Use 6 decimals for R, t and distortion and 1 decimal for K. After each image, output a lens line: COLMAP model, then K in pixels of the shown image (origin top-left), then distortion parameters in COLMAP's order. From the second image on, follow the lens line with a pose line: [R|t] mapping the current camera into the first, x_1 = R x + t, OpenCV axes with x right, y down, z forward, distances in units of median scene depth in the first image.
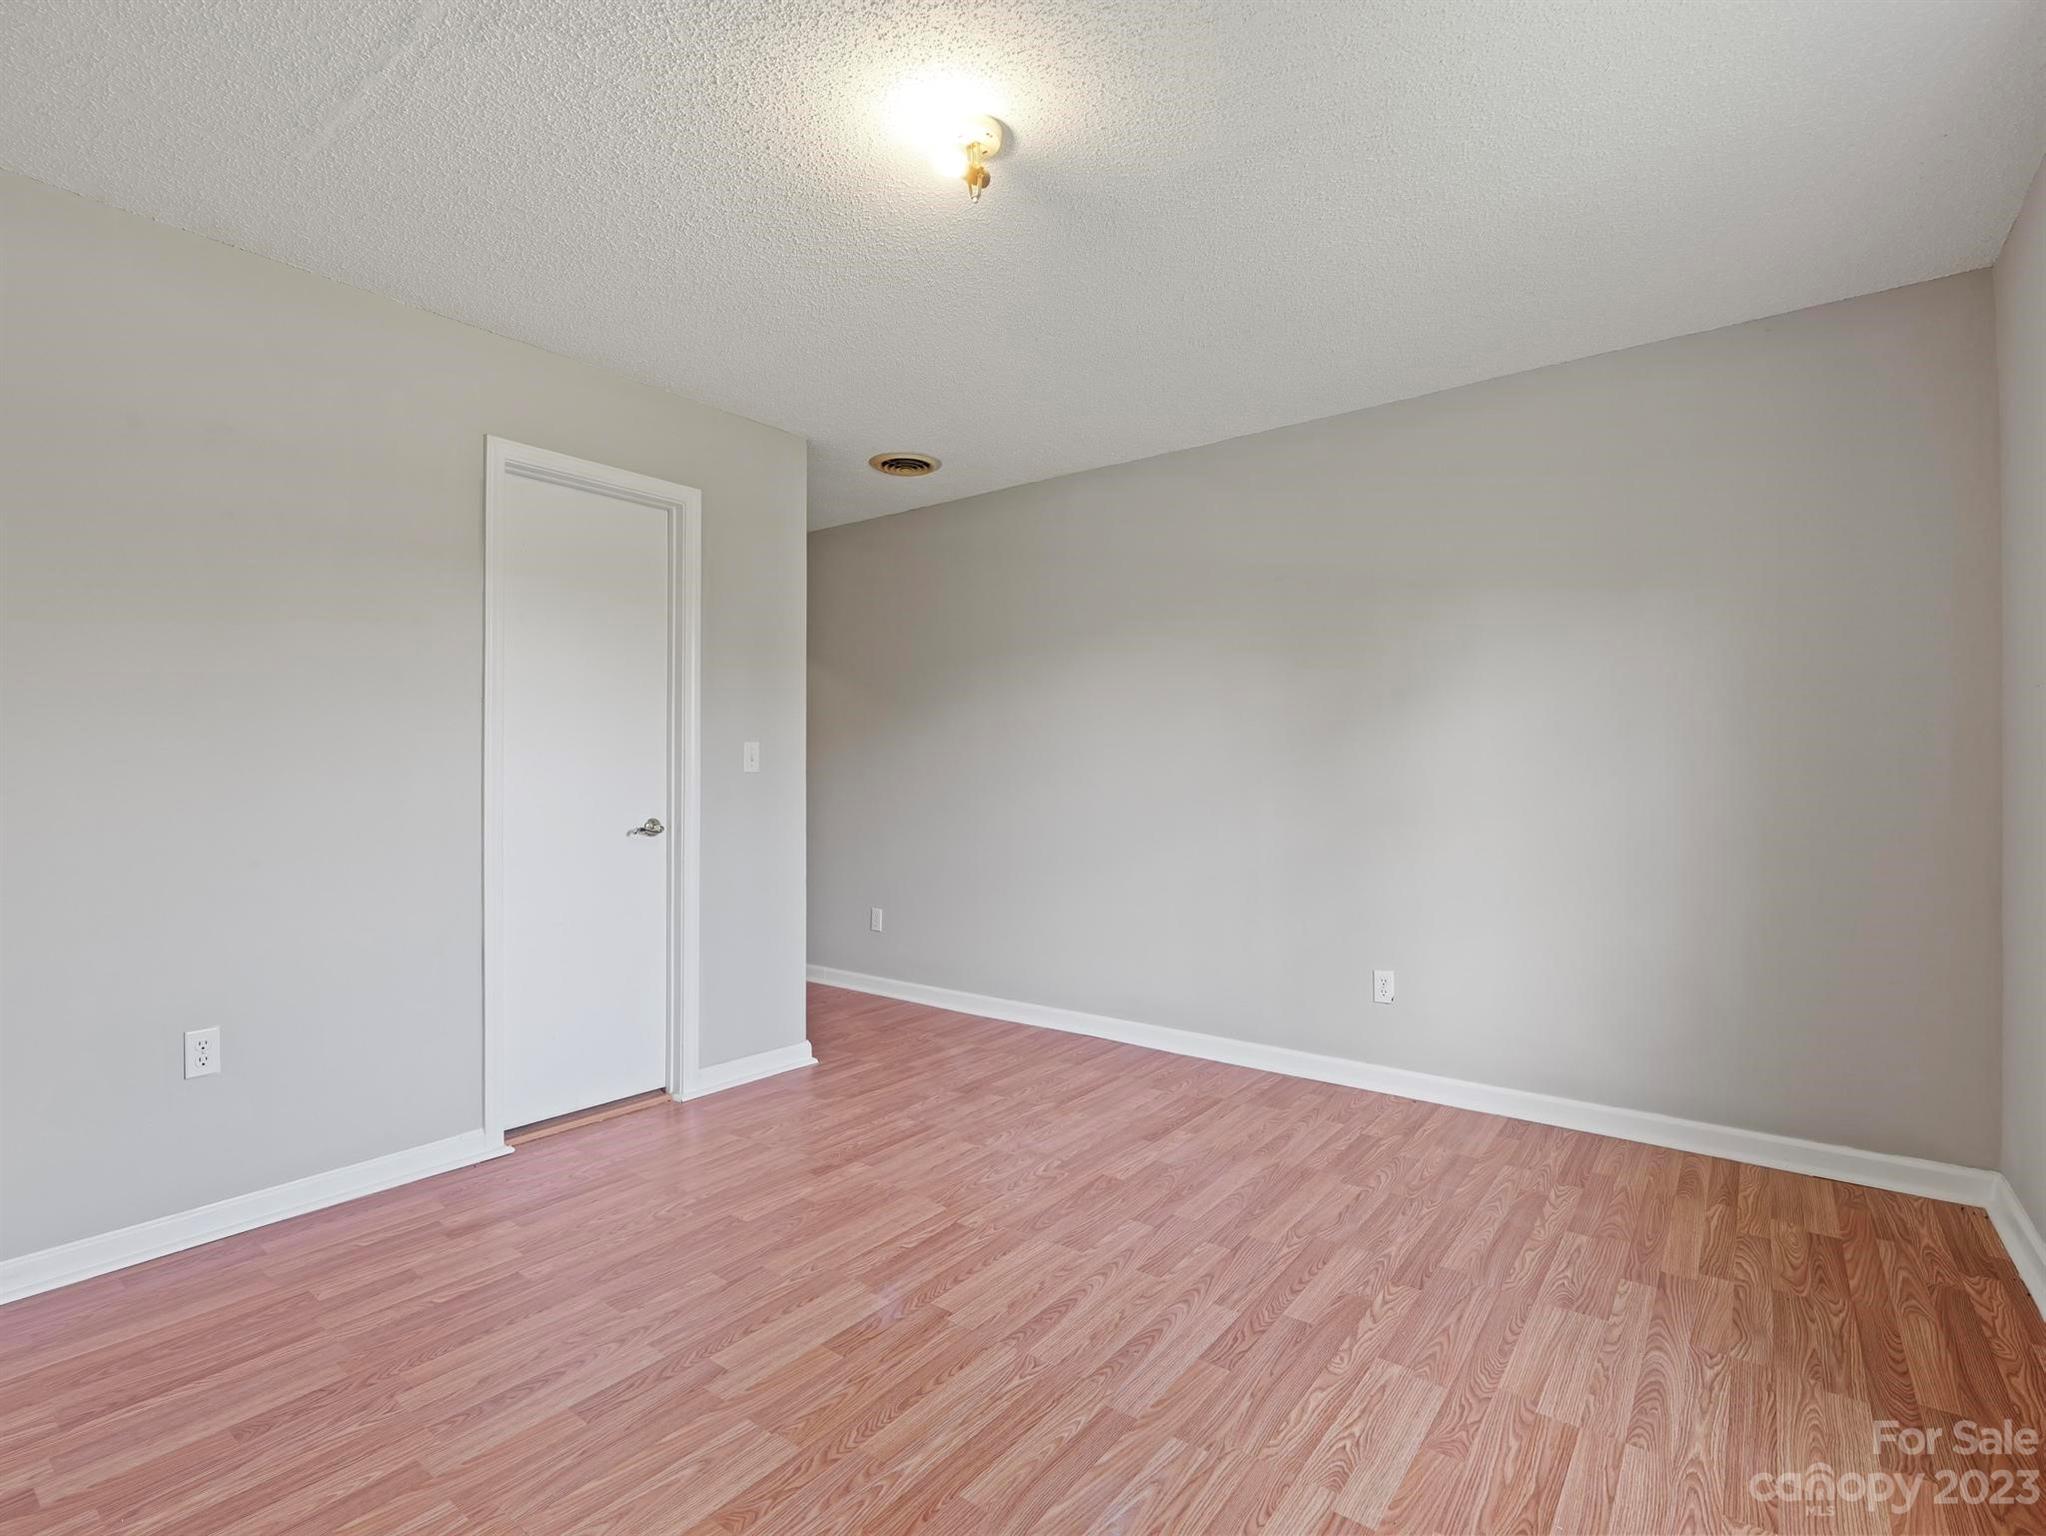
lens RADIAL K [[996.3, 0, 1023.0], [0, 996.3, 768.0], [0, 0, 1]] dist [-0.002898, -0.000165]
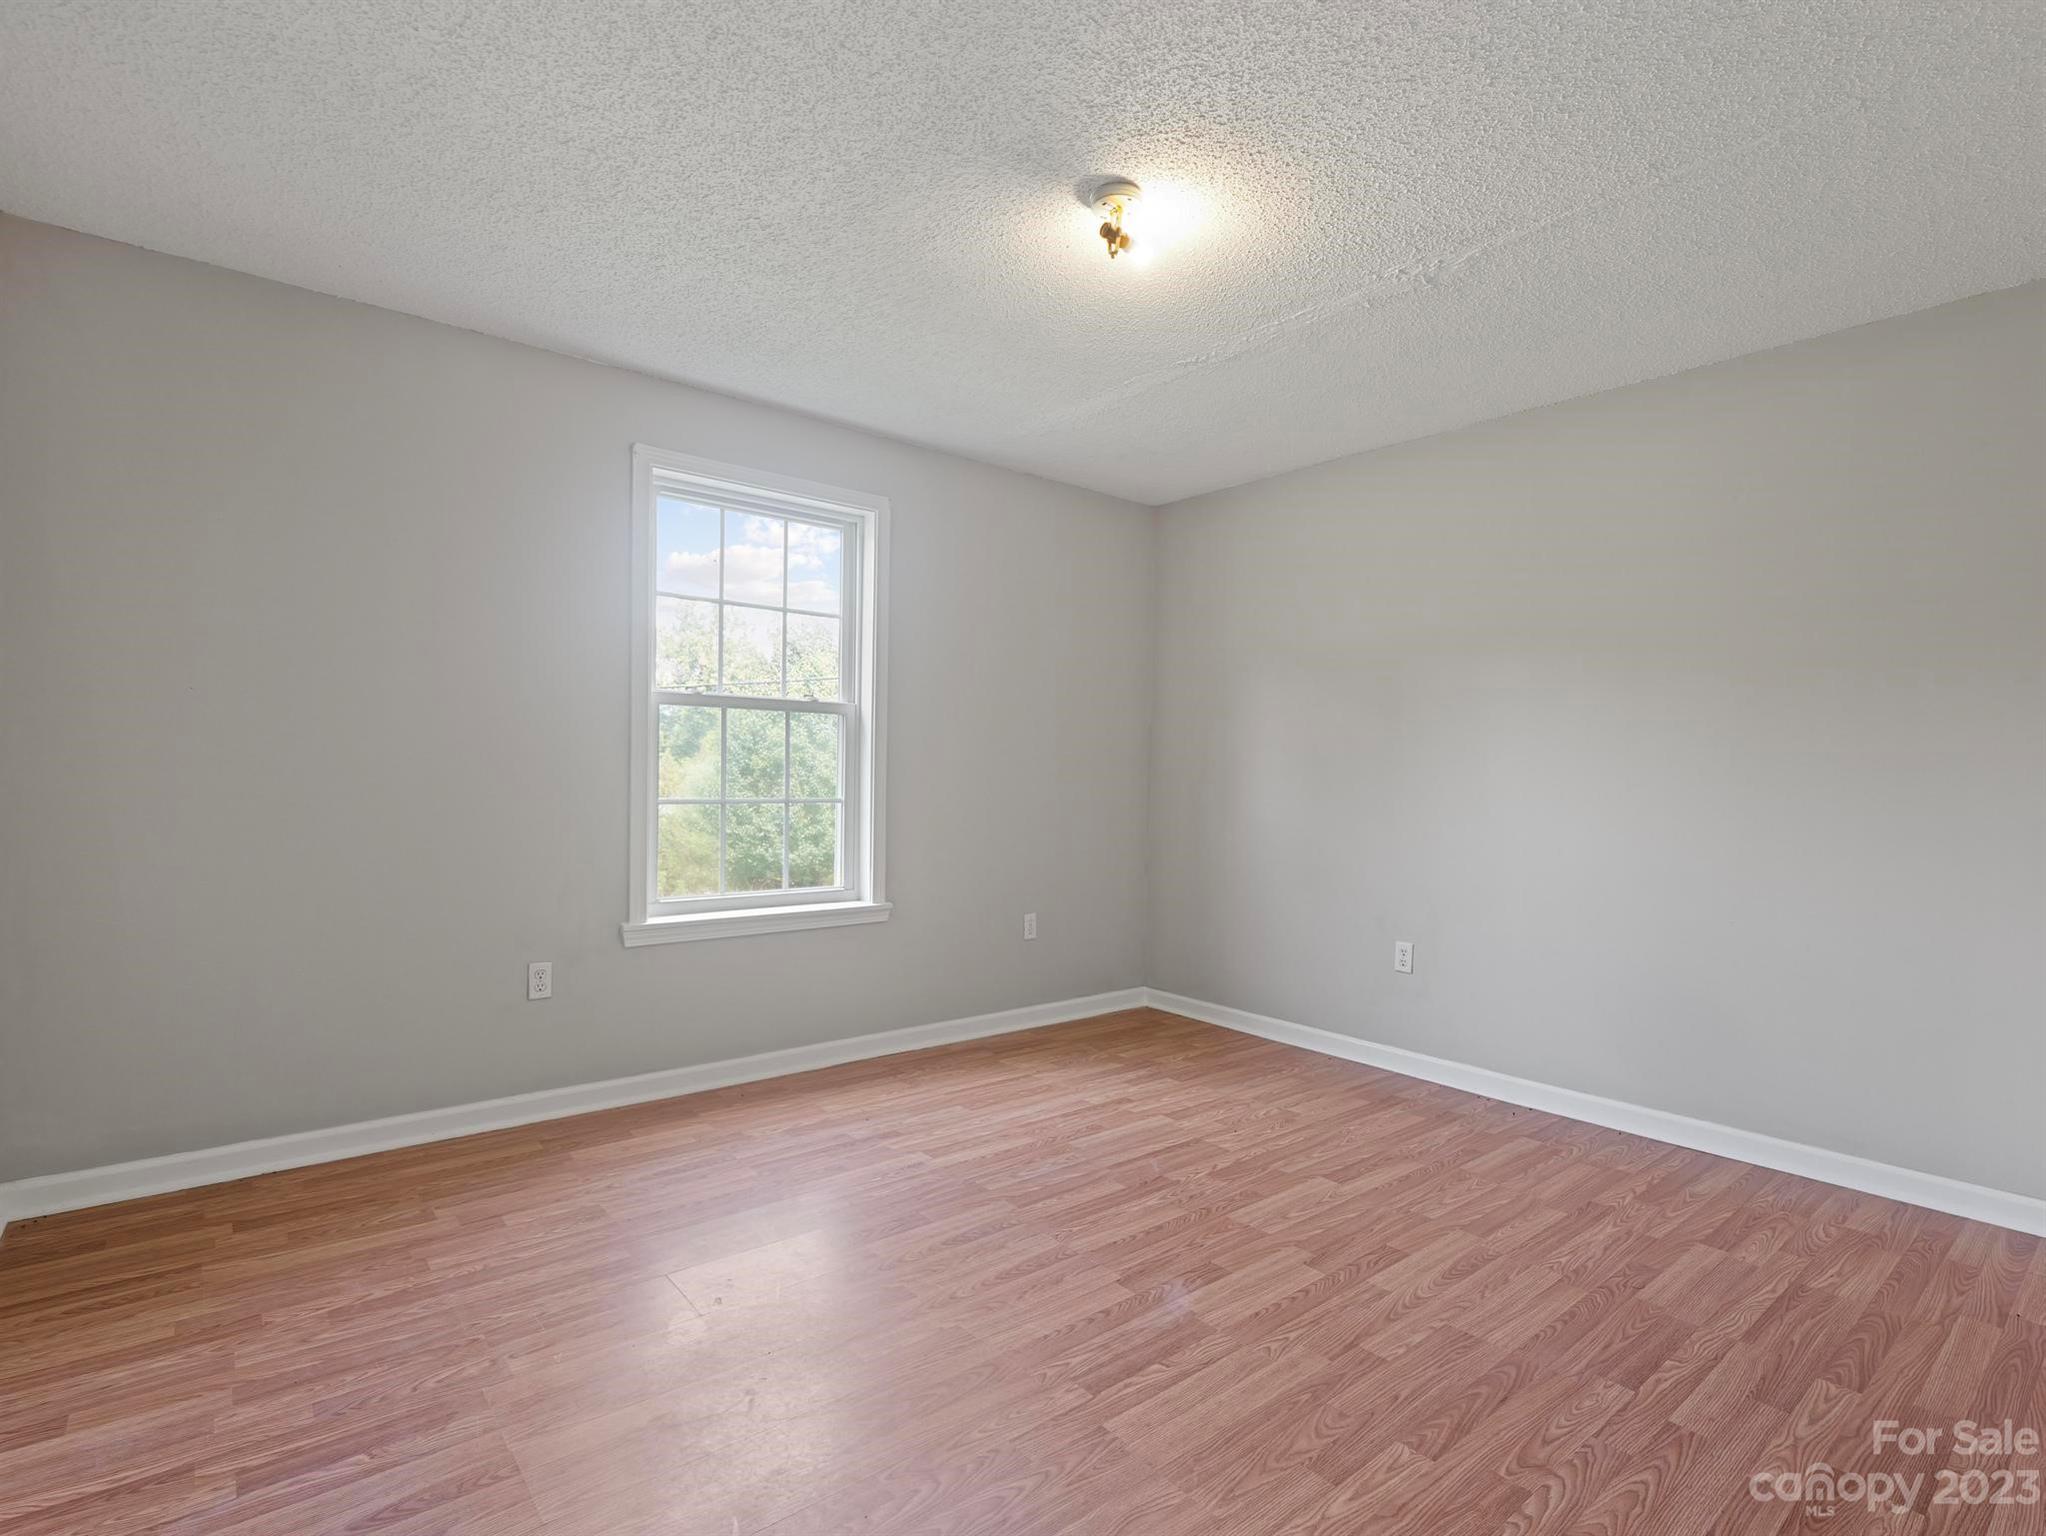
lens RADIAL K [[996.3, 0, 1023.0], [0, 996.3, 768.0], [0, 0, 1]] dist [-0.002898, -0.000165]
pose [[-0.971578, -0.014676, 0.236264, -0.210863], [-0.017067, 0.999822, -0.008078, 0.006564], [-0.236104, -0.011880, -0.971655, 1.997518]]
